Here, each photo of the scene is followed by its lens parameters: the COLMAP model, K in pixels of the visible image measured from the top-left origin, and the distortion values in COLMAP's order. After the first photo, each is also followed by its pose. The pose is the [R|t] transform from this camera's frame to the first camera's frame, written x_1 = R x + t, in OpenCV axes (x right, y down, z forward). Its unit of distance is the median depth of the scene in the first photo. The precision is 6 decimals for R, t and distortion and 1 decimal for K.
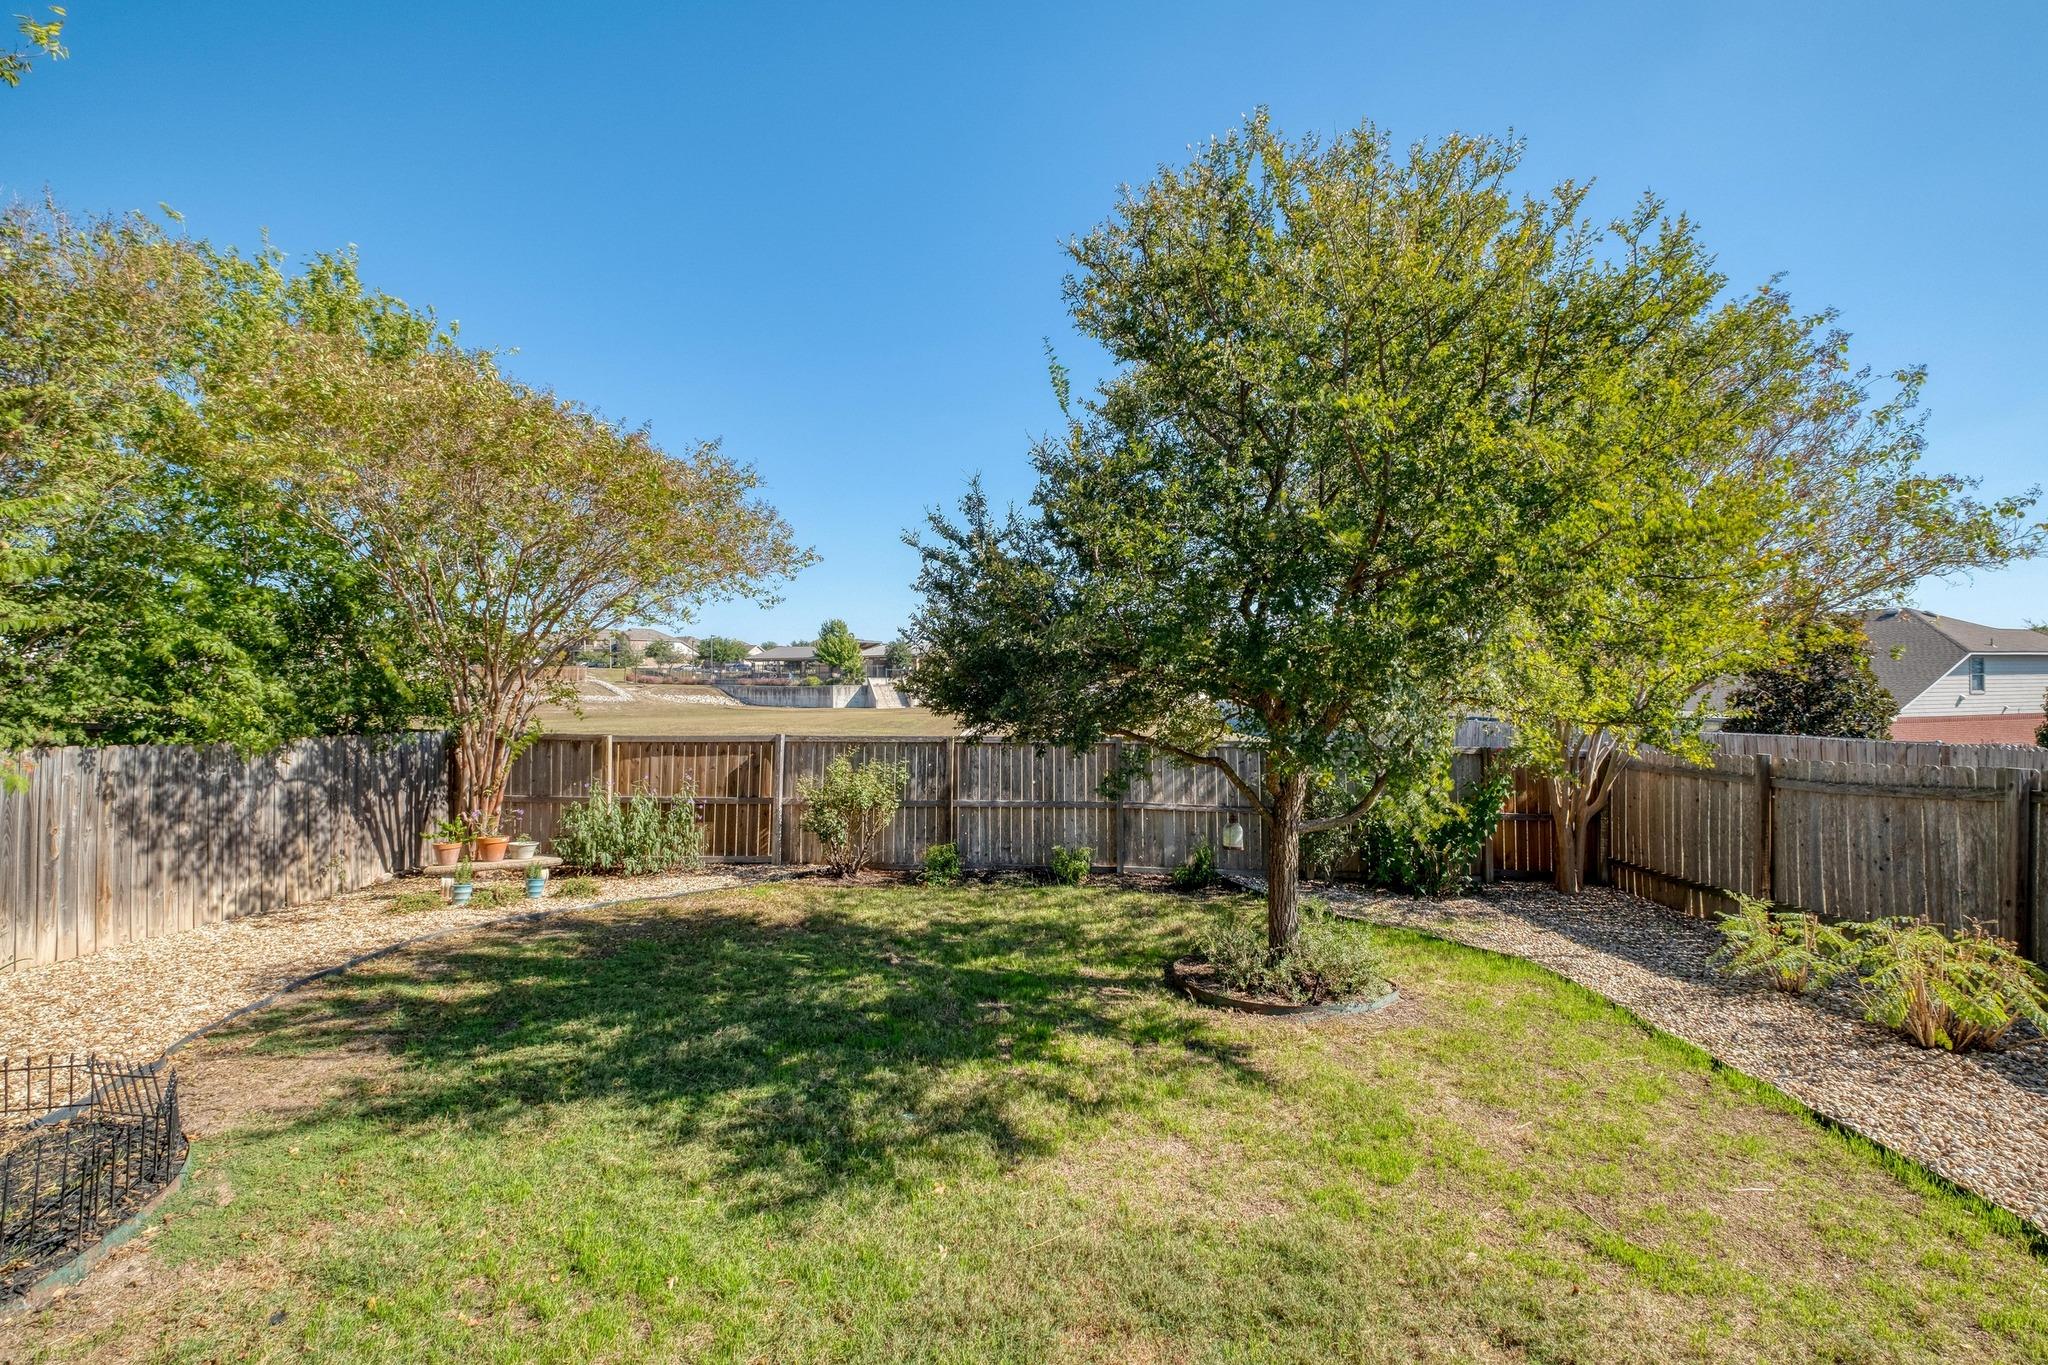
lens RADIAL K [[859.3, 0, 1013.9], [0, 859.3, 657.6], [0, 0, 1]] dist [0.000140, -0.000091]
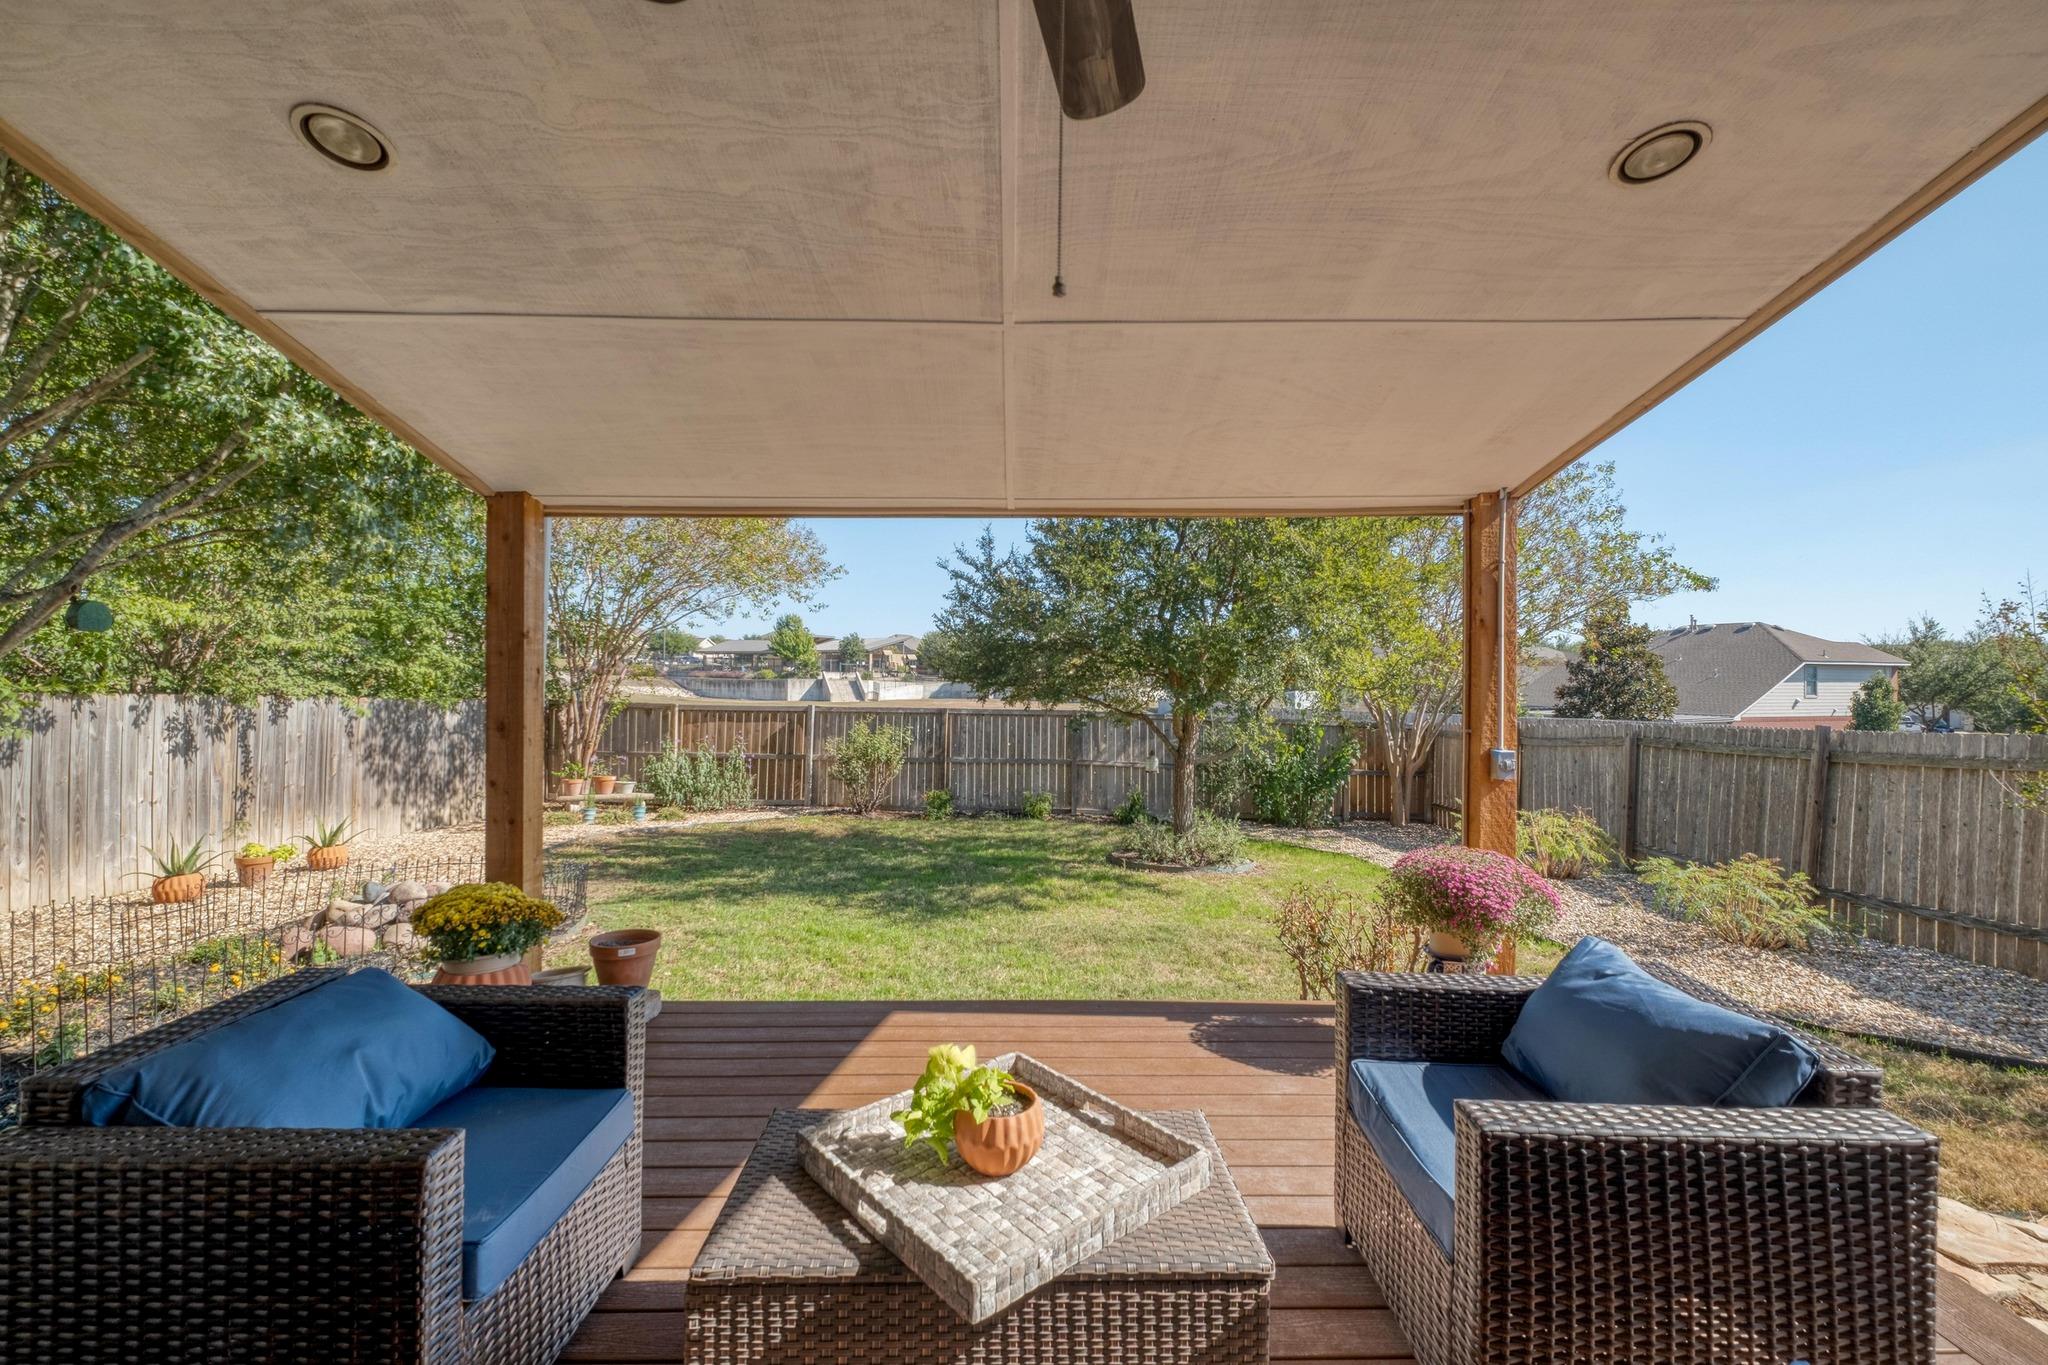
lens RADIAL K [[891.5, 0, 1019.7], [0, 891.5, 673.6], [0, 0, 1]] dist [0.000057, -0.000559]
pose [[0.997235, 0.014348, 0.072913, -0.062465], [-0.015711, 0.999712, 0.018156, 0.013535], [-0.072632, -0.019252, 0.997173, -0.356178]]
